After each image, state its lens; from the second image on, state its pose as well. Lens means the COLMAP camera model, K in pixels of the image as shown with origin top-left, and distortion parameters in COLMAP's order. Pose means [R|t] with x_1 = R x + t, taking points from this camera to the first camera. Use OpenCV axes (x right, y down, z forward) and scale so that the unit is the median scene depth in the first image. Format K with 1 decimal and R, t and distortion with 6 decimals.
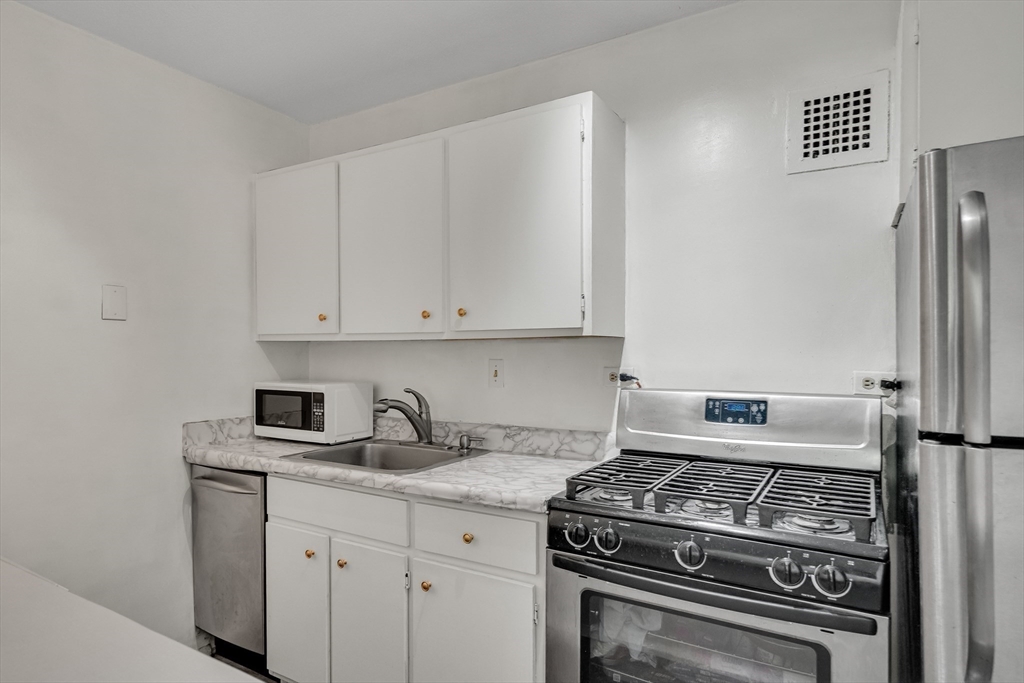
lens RADIAL K [[589.5, 0, 510.4], [0, 589.5, 357.4], [0, 0, 1]] dist [0.003760, 0.000797]
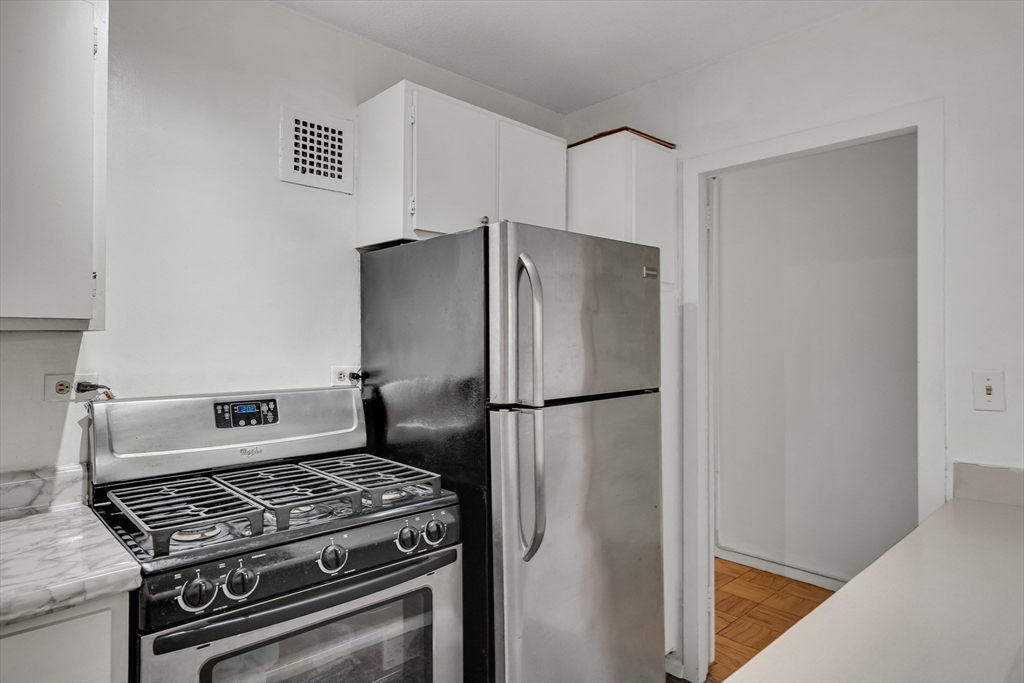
lens RADIAL K [[595.3, 0, 510.9], [0, 595.3, 333.4], [0, 0, 1]] dist [-0.000631, -0.000009]
pose [[0.265159, 0.015779, 0.964076, -0.400071], [0.011853, 0.999737, -0.019622, -0.012561], [-0.964132, 0.016630, 0.264903, 0.304335]]
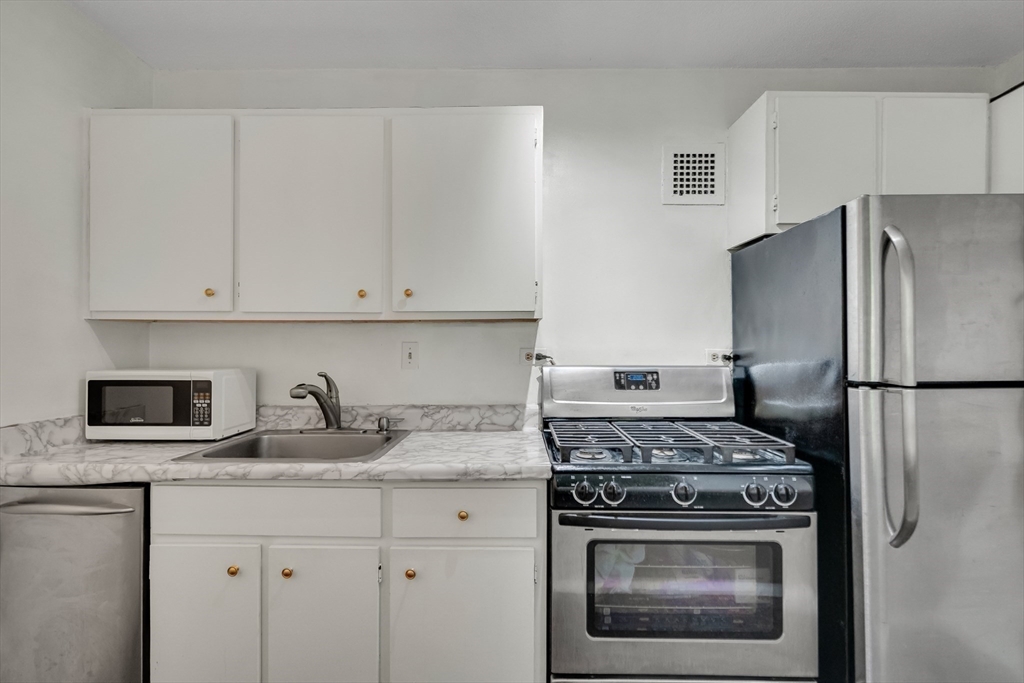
lens RADIAL K [[477.9, 0, 512.6], [0, 477.9, 344.6], [0, 0, 1]] dist [-0.001497, 0.000032]
pose [[0.860052, 0.003932, 0.510192, -0.355810], [0.004617, 0.999869, -0.015488, 0.025267], [-0.510186, 0.015676, 0.859921, 0.217301]]
